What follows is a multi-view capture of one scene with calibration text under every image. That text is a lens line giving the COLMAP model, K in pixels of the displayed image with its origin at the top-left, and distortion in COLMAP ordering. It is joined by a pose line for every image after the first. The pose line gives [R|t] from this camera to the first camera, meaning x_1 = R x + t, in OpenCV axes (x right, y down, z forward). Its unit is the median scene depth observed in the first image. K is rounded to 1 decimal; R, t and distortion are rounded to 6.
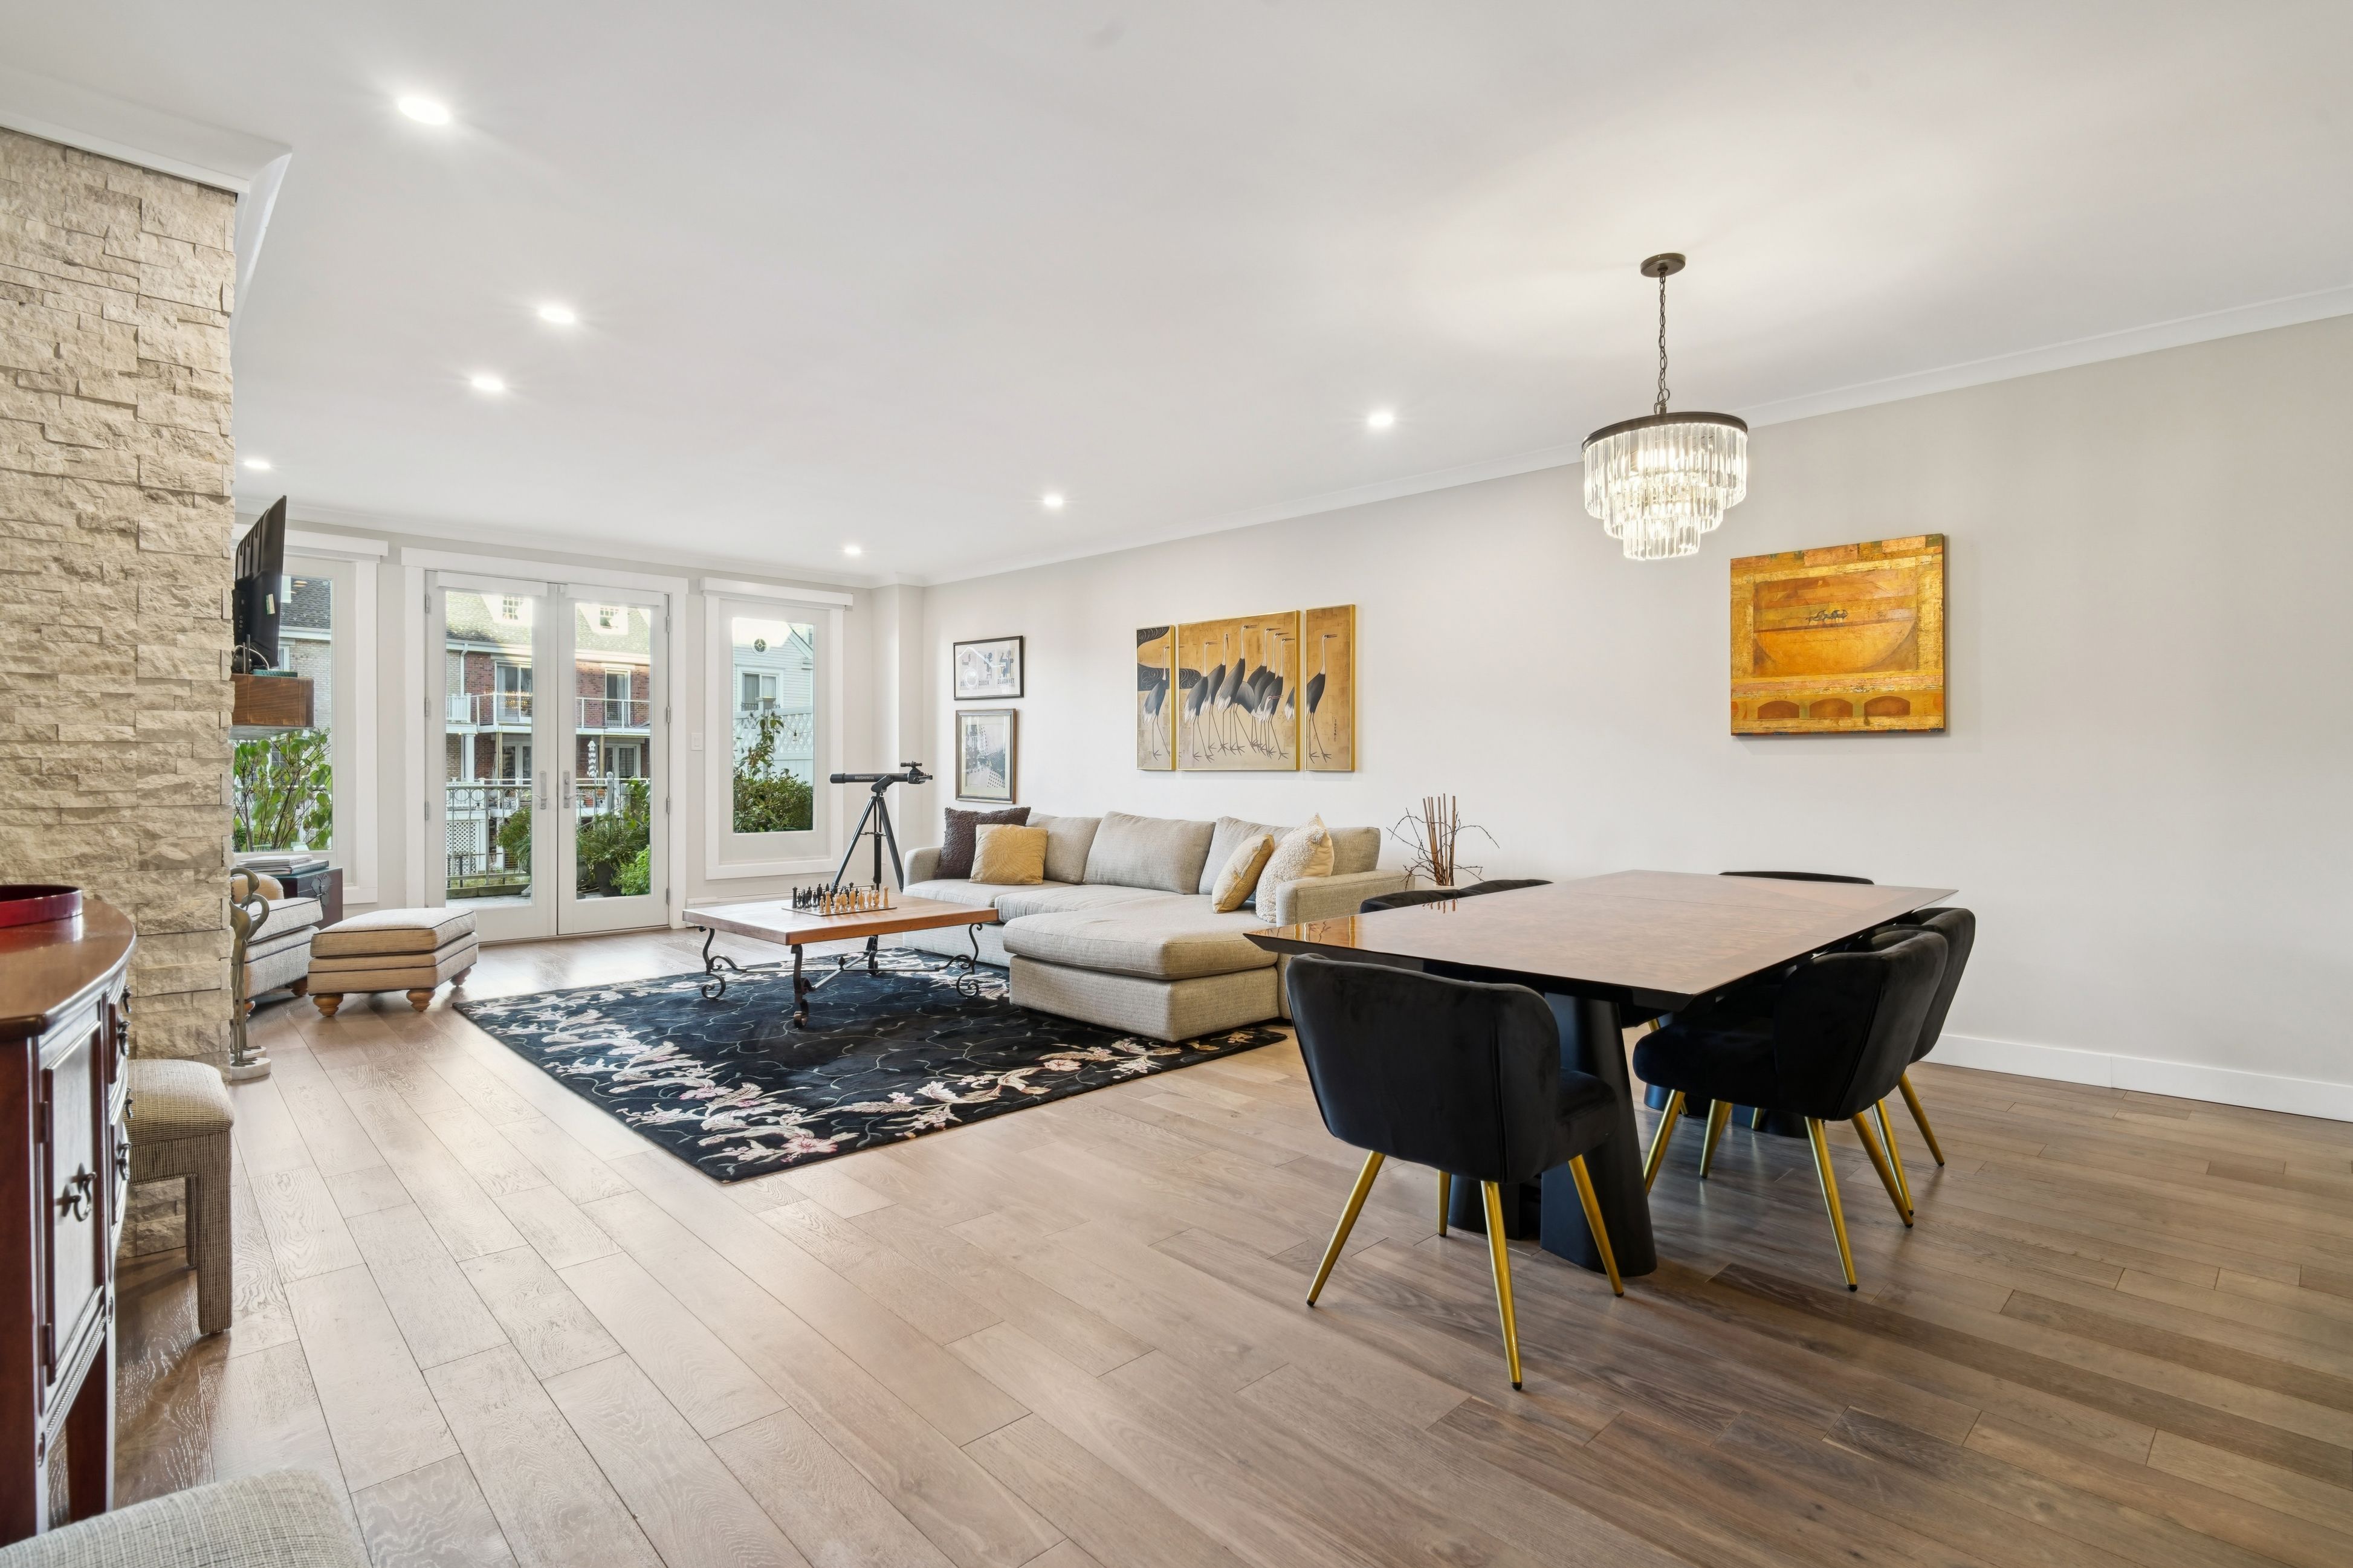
lens RADIAL K [[1077.4, 0, 1188.1], [0, 1077.4, 775.7], [0, 0, 1]] dist [-0.001044, -0.000391]
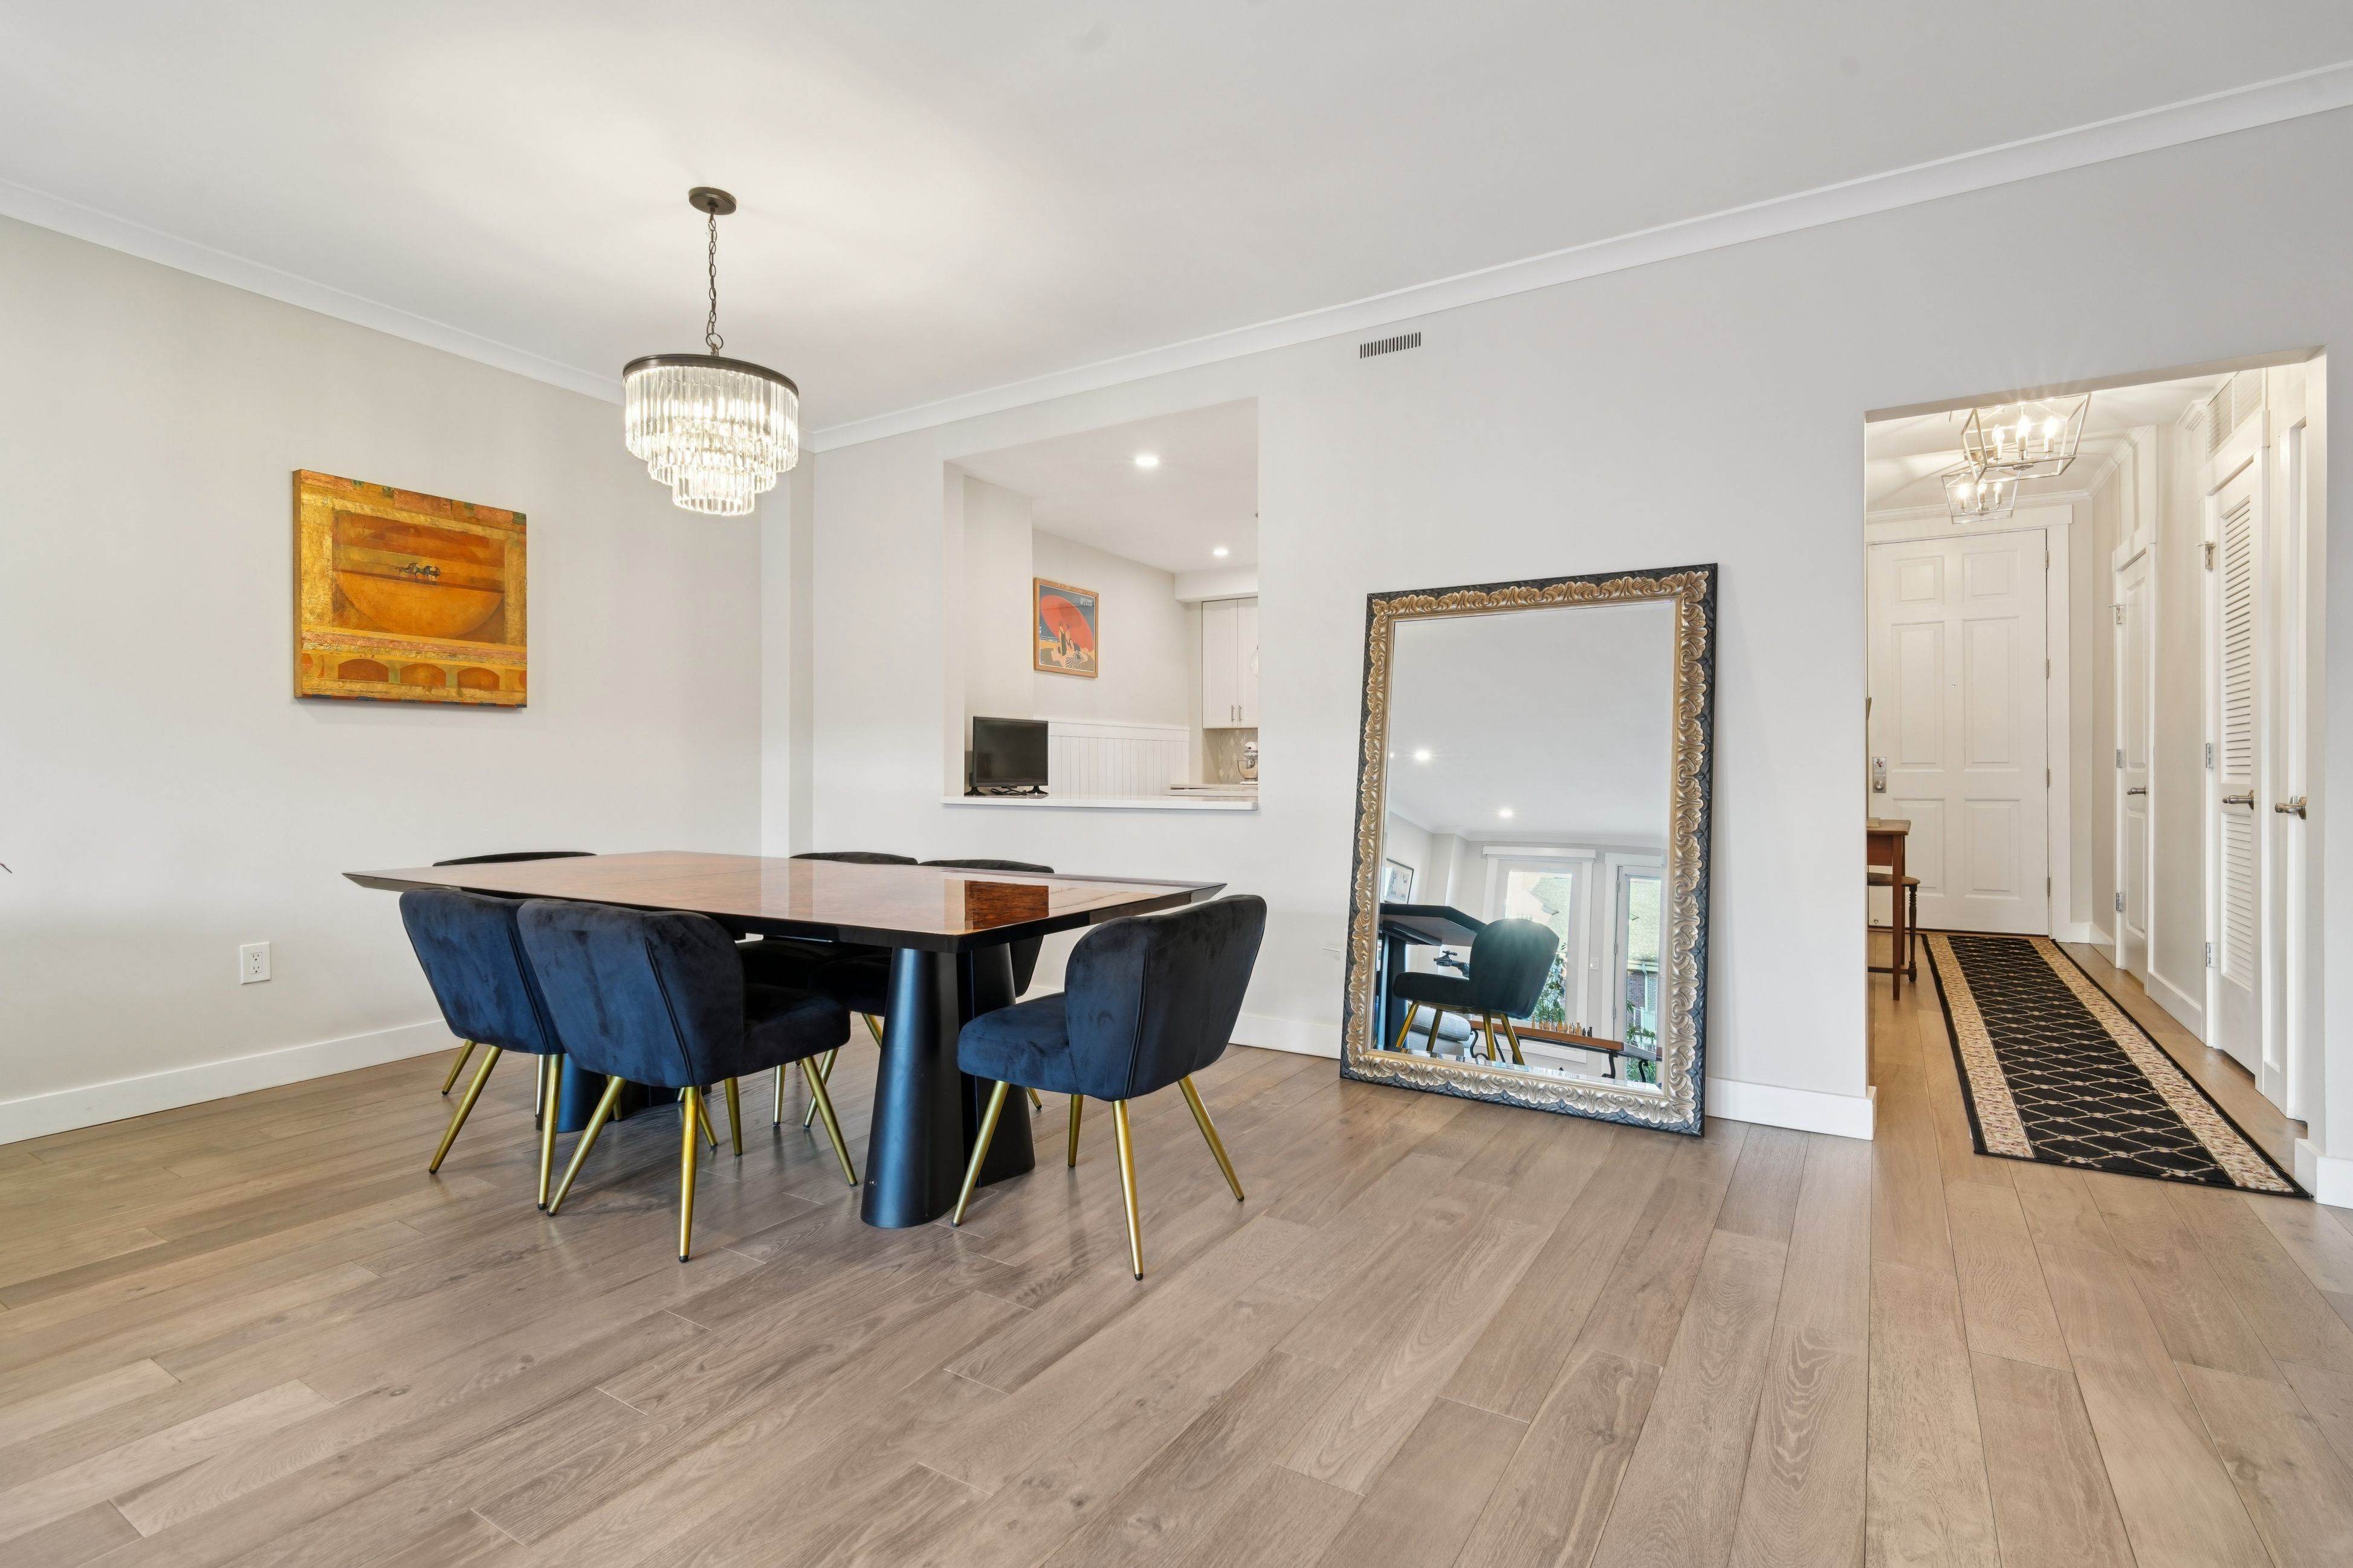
lens RADIAL K [[1106.3, 0, 1168.7], [0, 1106.3, 766.7], [0, 0, 1]] dist [-0.002510, -0.000412]
pose [[-0.221299, 0.008153, 0.975172, -0.416547], [0.007789, 0.999948, -0.006593, 0.023518], [-0.975175, 0.006137, -0.221351, 0.586106]]
